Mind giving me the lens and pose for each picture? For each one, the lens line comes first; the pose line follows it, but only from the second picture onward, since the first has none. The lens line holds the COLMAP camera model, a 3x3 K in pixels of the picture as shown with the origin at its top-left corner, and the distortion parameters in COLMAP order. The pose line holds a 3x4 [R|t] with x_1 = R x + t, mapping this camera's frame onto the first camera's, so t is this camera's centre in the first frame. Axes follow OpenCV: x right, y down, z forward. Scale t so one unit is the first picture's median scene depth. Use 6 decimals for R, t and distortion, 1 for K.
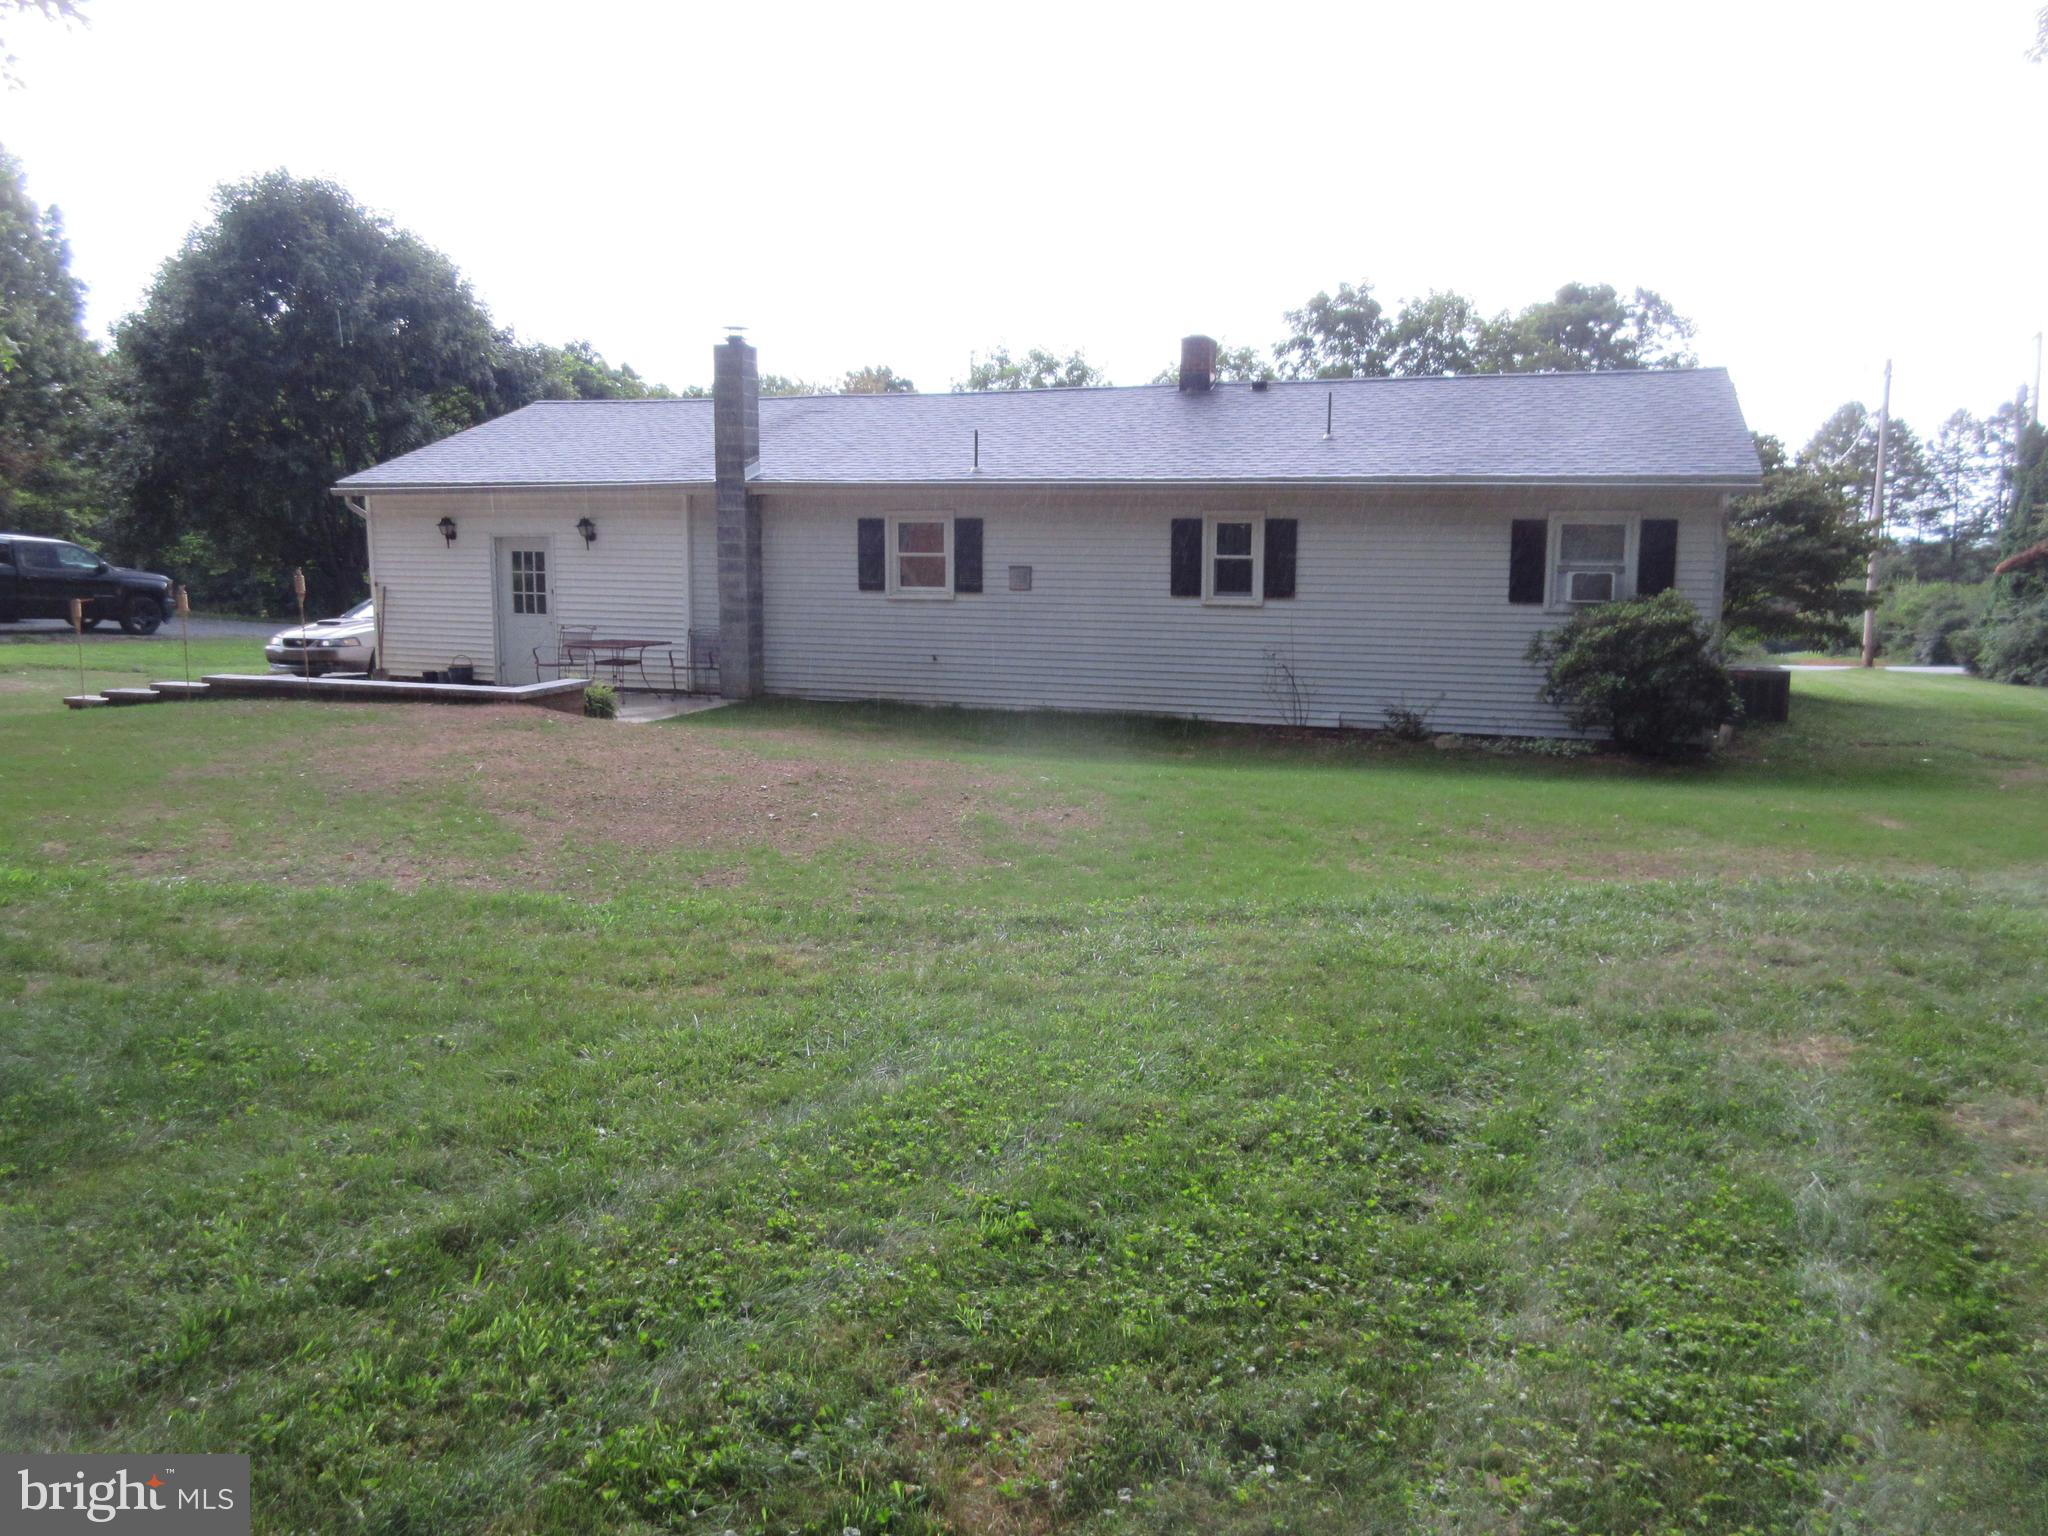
lens RADIAL K [[1591.9, 0, 1024.0], [0, 1591.9, 768.0], [0, 0, 1]] dist [-0.006259, -0.001447]
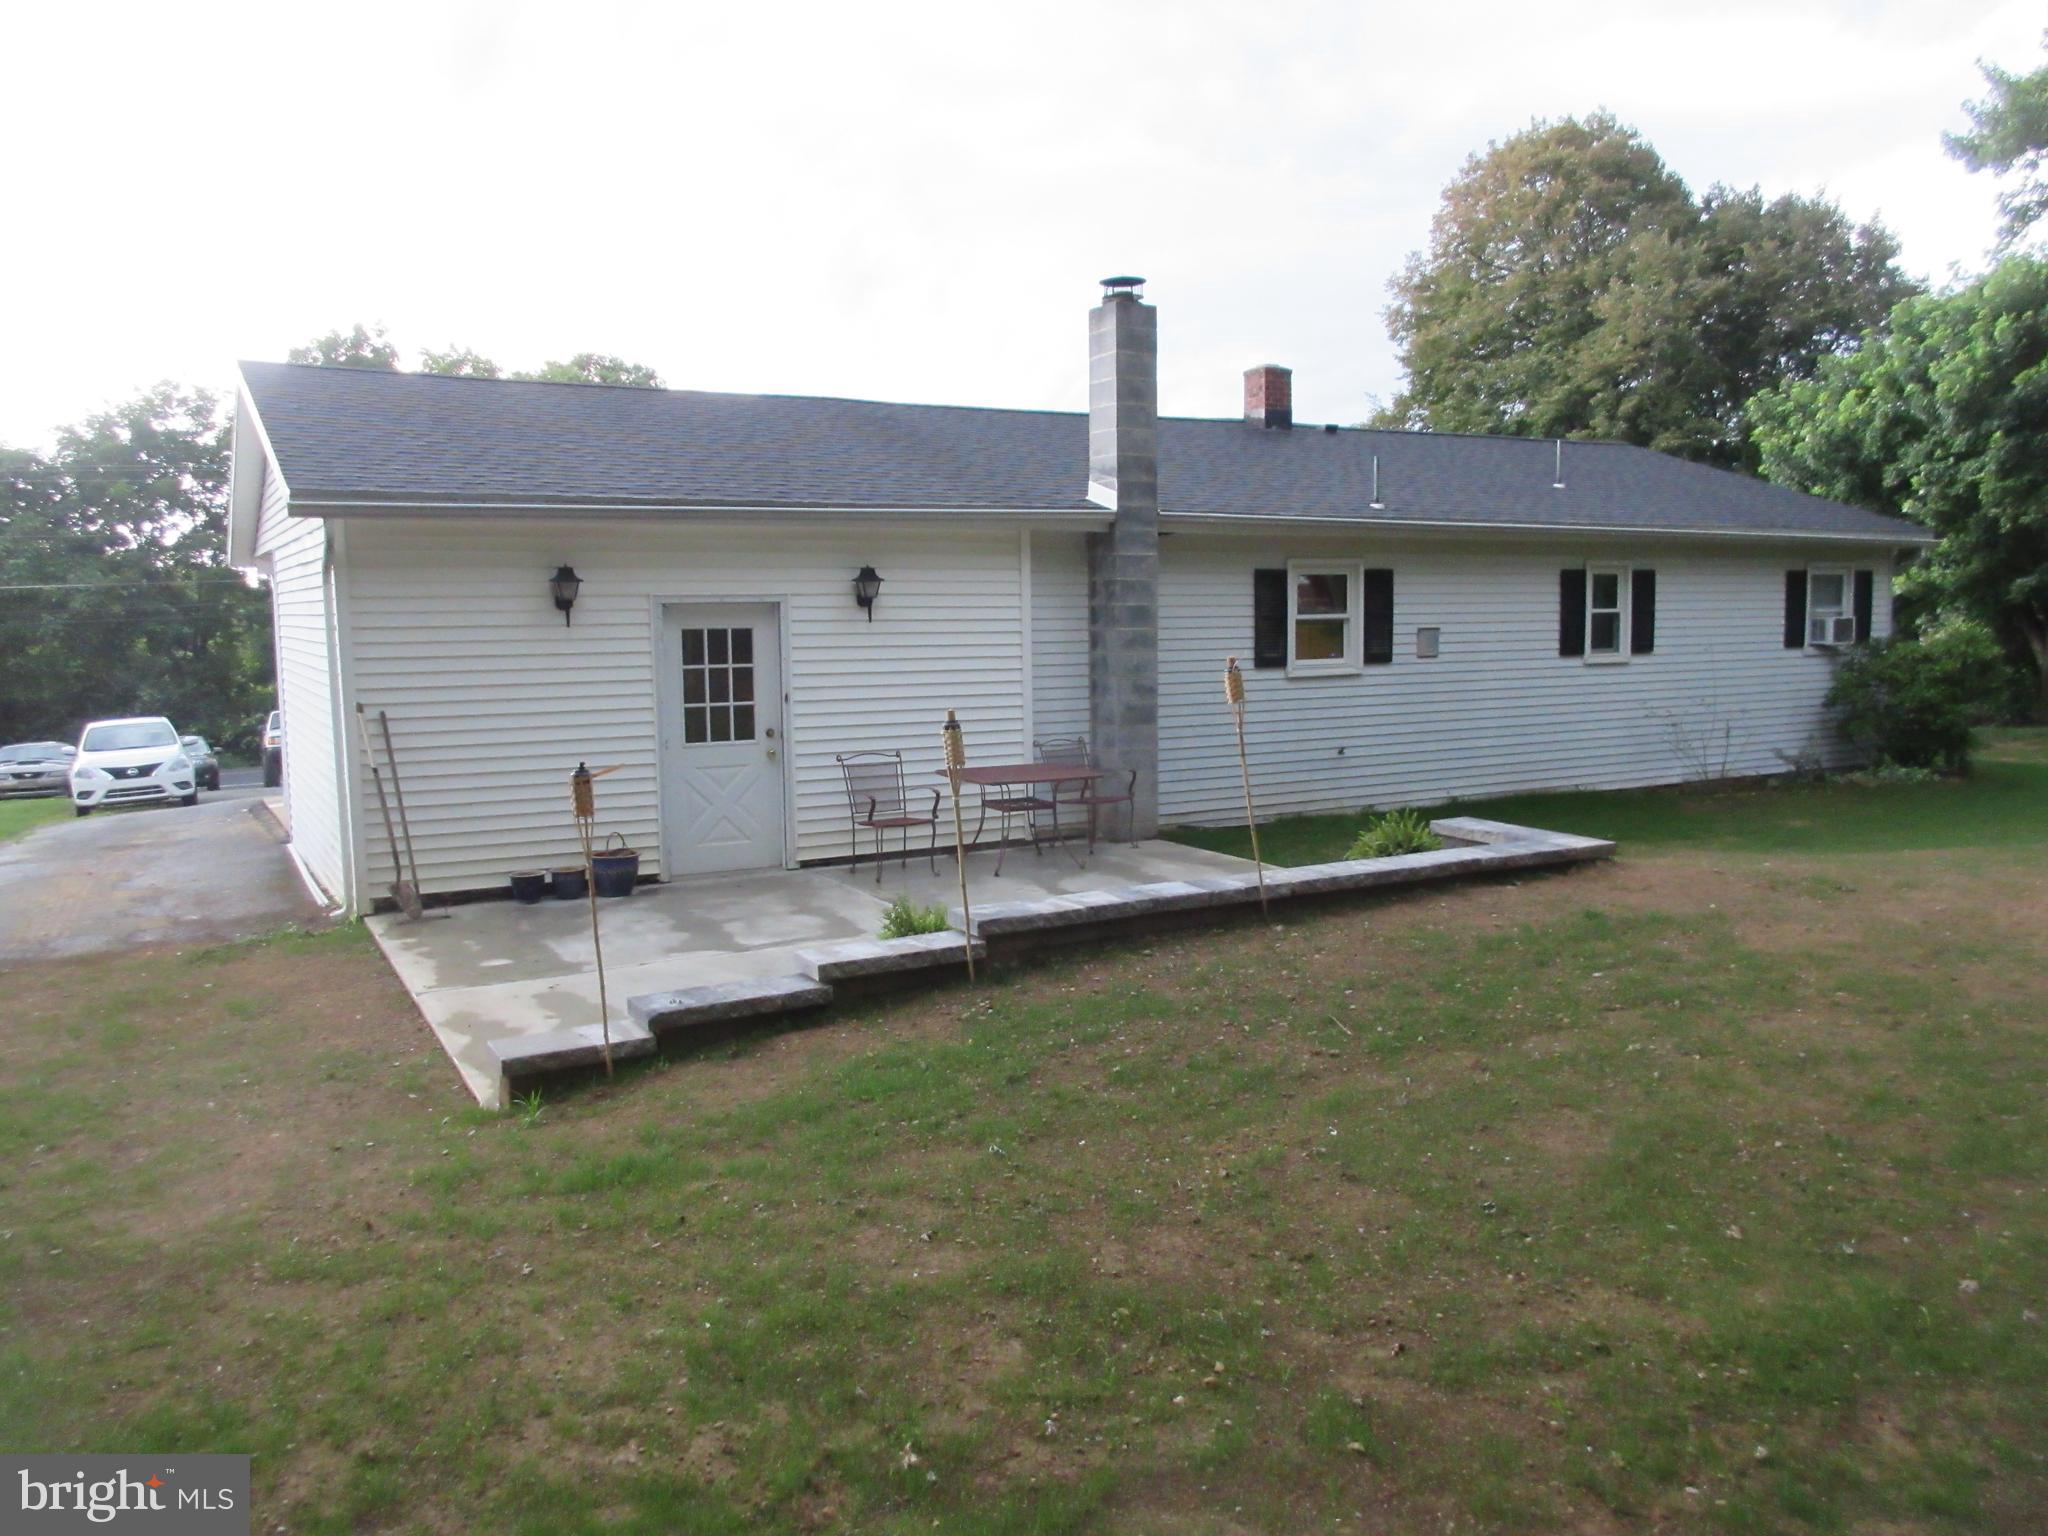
lens RADIAL K [[1591.9, 0, 1024.0], [0, 1591.9, 768.0], [0, 0, 1]] dist [-0.006259, -0.001447]
pose [[0.630859, -0.097159, 0.769790, -0.734088], [0.120300, 0.992379, 0.026665, -0.098891], [-0.766514, 0.075784, 0.637740, 0.625993]]
